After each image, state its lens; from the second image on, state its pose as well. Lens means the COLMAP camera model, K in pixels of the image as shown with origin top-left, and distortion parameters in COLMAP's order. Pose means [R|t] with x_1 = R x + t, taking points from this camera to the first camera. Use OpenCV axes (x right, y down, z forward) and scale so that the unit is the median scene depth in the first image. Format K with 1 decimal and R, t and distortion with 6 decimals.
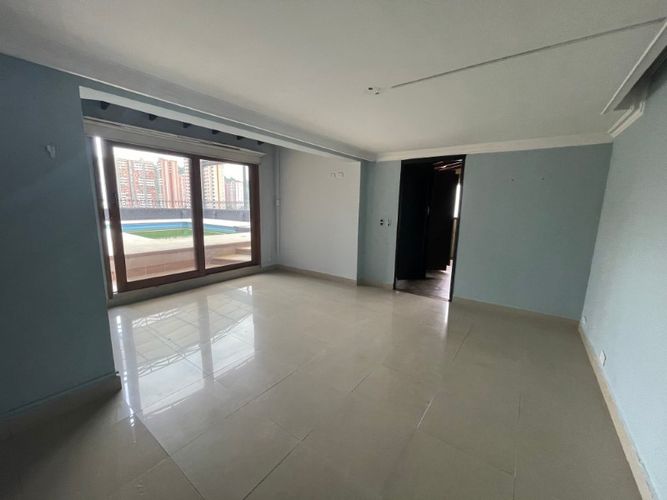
lens RADIAL K [[267.9, 0, 332.0], [0, 267.9, 250.9], [0, 0, 1]] dist [-0.000238, 0.000027]
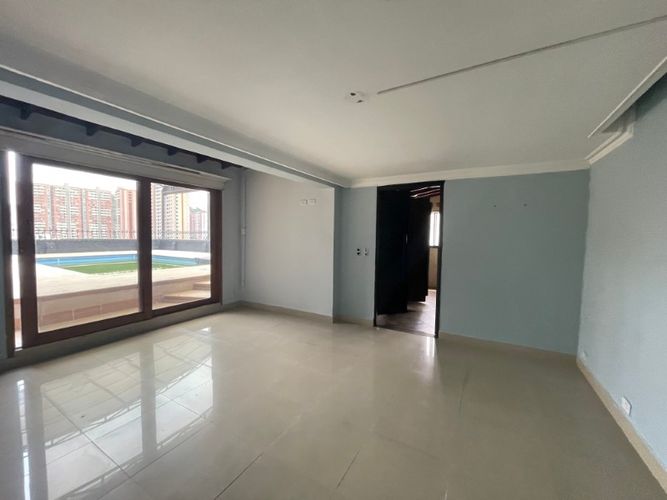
lens RADIAL K [[267.9, 0, 332.0], [0, 267.9, 250.9], [0, 0, 1]] dist [-0.000238, 0.000027]
pose [[0.993507, -0.011861, 0.113155, -0.008773], [0.024218, 0.993806, -0.108460, -0.011930], [-0.111167, 0.110496, 0.987640, 0.099169]]
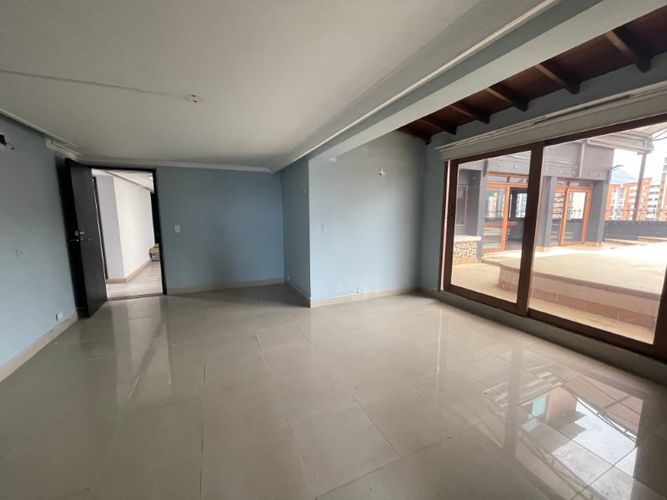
lens RADIAL K [[267.9, 0, 332.0], [0, 267.9, 250.9], [0, 0, 1]] dist [-0.000238, 0.000027]
pose [[-0.491981, 0.103676, -0.864411, 0.353493], [-0.150970, 0.967683, 0.201987, -0.137900], [0.857417, 0.229873, -0.460429, 0.872258]]
